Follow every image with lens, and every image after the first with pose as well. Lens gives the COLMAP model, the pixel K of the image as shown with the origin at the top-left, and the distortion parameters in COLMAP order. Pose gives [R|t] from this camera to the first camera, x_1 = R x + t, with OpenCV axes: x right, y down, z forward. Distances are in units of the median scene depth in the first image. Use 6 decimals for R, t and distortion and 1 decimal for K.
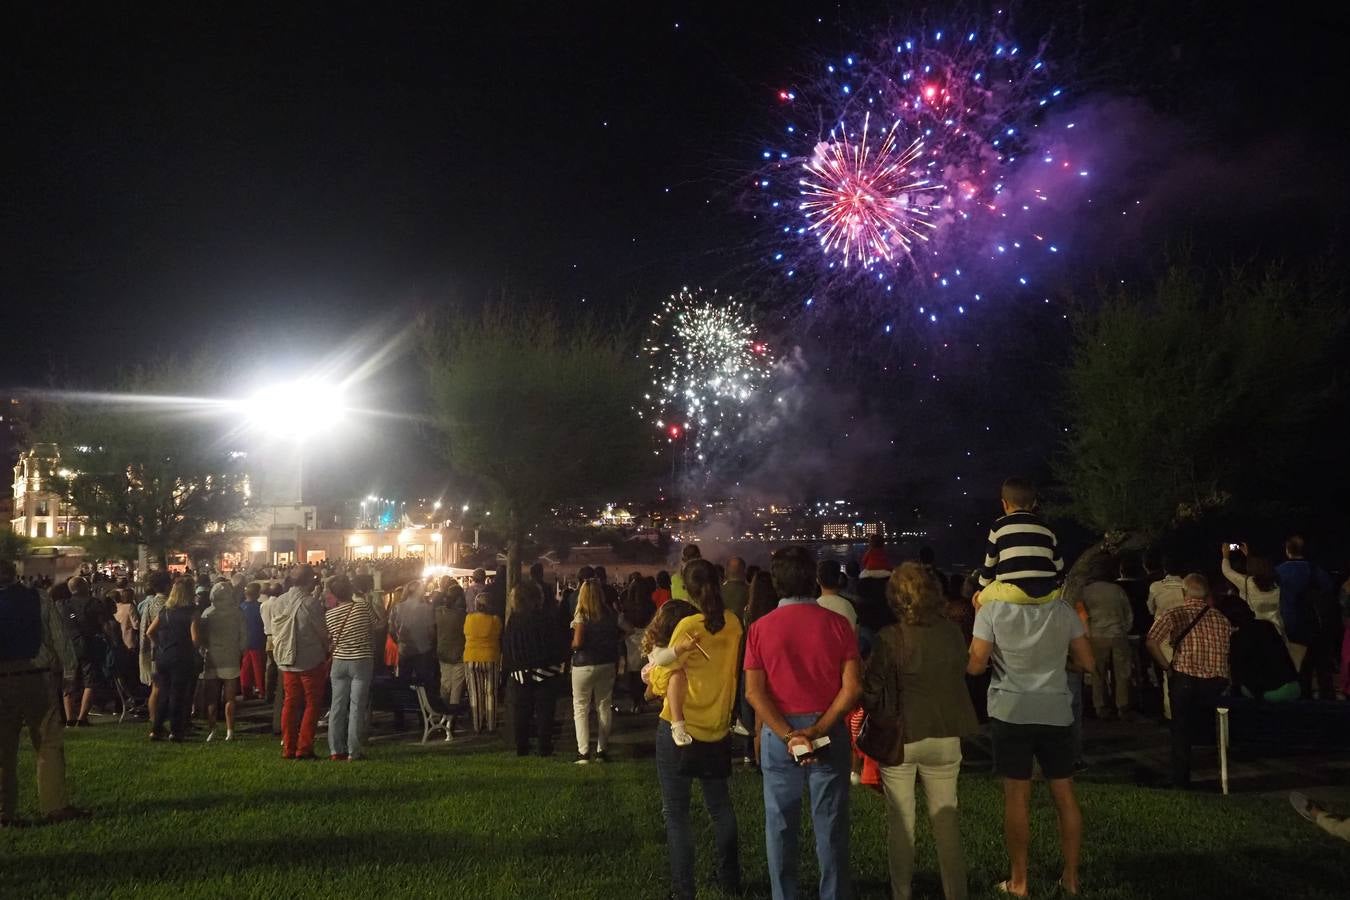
lens RADIAL K [[1127.1, 0, 655.6], [0, 1127.1, 446.3], [0, 0, 1]] dist [-0.015332, 0.014387]
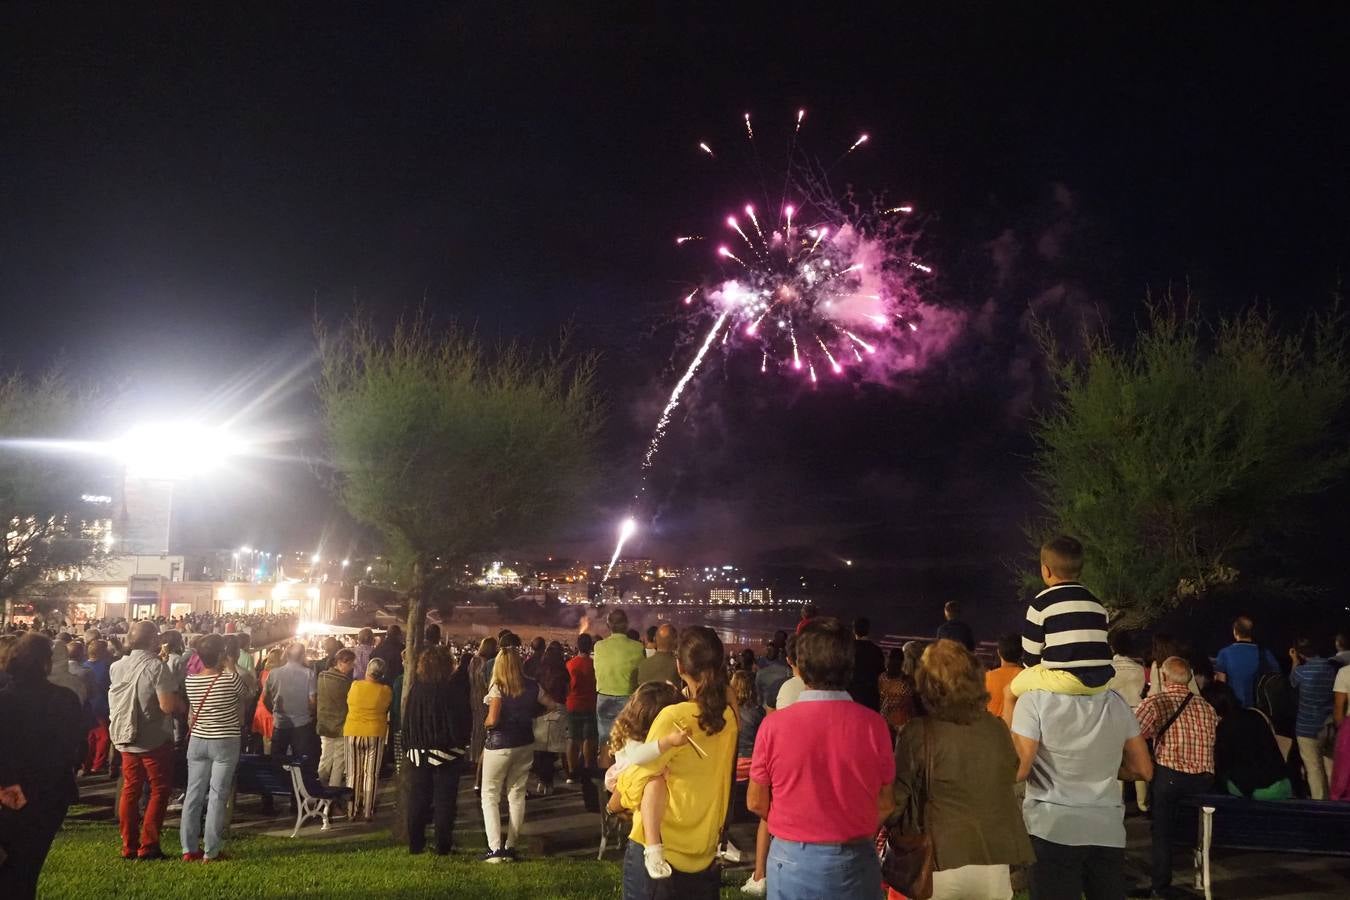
lens RADIAL K [[1098.0, 0, 662.2], [0, 1098.0, 448.2], [0, 0, 1]] dist [0.017248, -0.018109]
pose [[0.992954, 0.041209, 0.111107, -0.036775], [-0.034919, 0.997707, -0.057975, 0.009159], [-0.113242, 0.053687, 0.992116, 0.126975]]
